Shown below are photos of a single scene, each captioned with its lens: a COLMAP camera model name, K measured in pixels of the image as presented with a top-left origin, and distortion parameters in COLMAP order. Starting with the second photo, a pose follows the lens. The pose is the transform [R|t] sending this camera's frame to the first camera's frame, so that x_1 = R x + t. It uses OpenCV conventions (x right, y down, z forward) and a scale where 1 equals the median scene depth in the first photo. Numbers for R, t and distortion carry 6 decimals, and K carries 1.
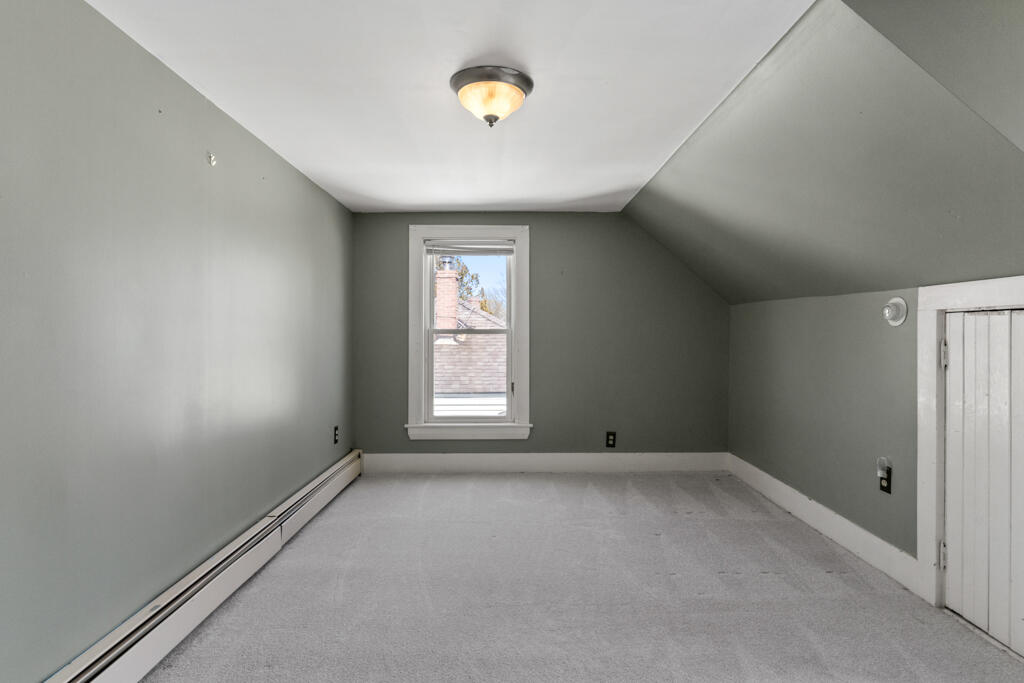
lens RADIAL K [[562.1, 0, 510.6], [0, 562.1, 336.1], [0, 0, 1]] dist [0.002268, 0.001692]
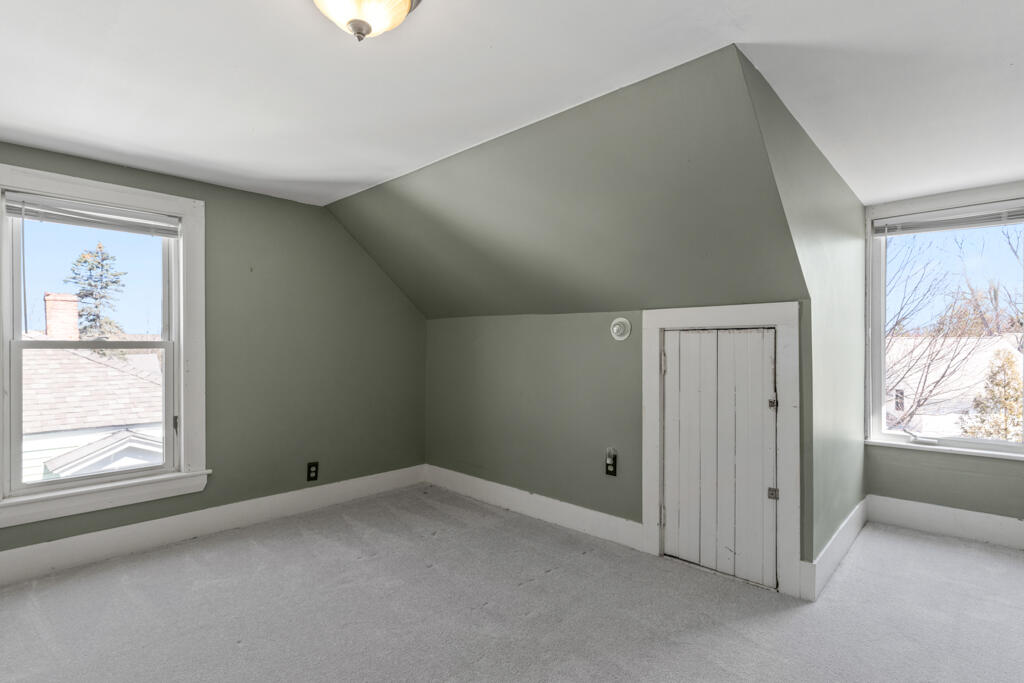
lens RADIAL K [[529.3, 0, 538.5], [0, 529.3, 354.4], [0, 0, 1]] dist [0.002341, 0.001051]
pose [[0.680350, -0.013440, 0.732764, -0.287207], [0.006223, 0.999902, 0.012561, -0.002956], [-0.732861, -0.003986, 0.680367, 0.330093]]
